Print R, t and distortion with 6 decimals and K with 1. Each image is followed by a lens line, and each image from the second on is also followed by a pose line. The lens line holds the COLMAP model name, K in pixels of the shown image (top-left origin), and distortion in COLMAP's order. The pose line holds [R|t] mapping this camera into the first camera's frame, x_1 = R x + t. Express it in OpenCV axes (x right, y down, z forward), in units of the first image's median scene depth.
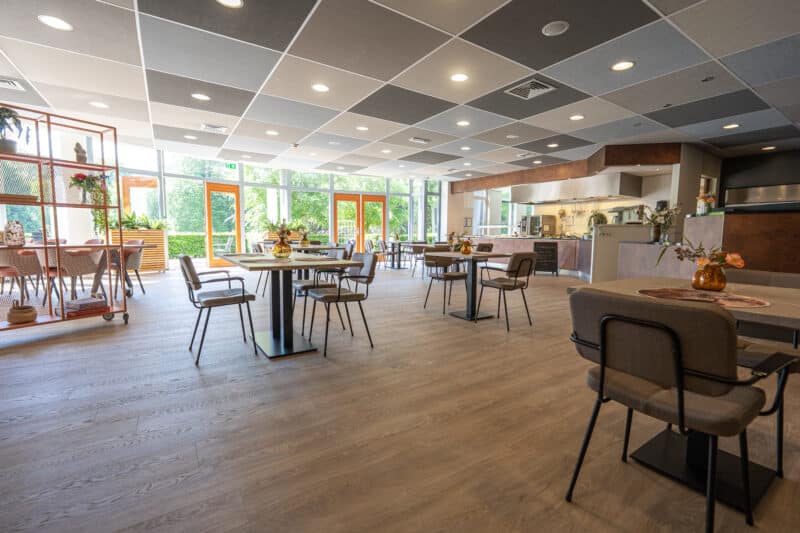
lens RADIAL K [[355.6, 0, 401.2], [0, 355.6, 264.4], [0, 0, 1]] dist [-0.009058, 0.000303]
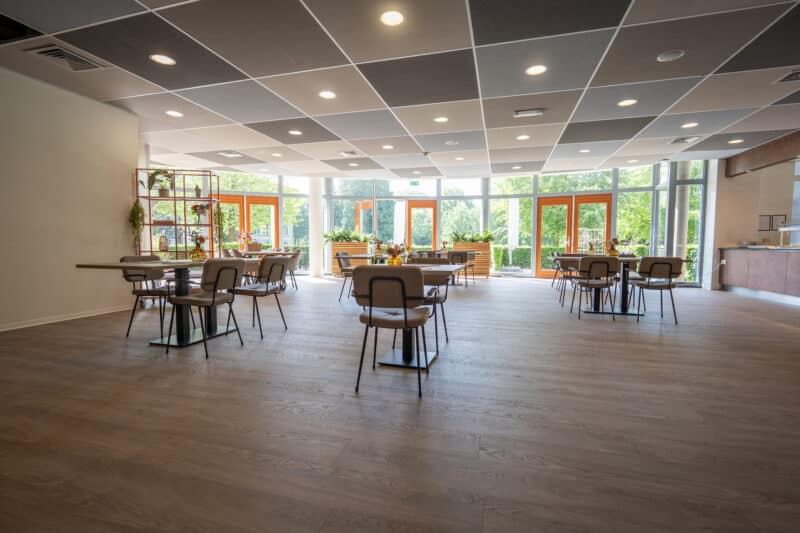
lens RADIAL K [[355.6, 0, 401.2], [0, 355.6, 264.4], [0, 0, 1]] dist [-0.009058, 0.000303]
pose [[0.648986, 0.031649, -0.760142, 0.389986], [-0.061592, 0.998040, -0.011032, -0.014478], [0.758303, 0.053978, 0.649663, 0.309934]]
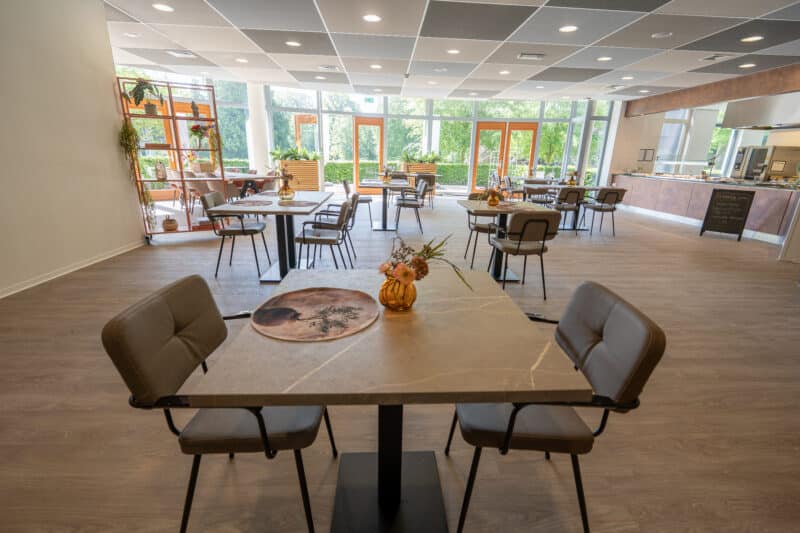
lens RADIAL K [[355.6, 0, 401.2], [0, 355.6, 264.4], [0, 0, 1]] dist [-0.009058, 0.000303]
pose [[0.859302, 0.159981, -0.485805, 0.236908], [-0.060506, 0.974950, 0.214037, -0.033239], [0.507877, -0.154528, 0.847456, 0.072548]]
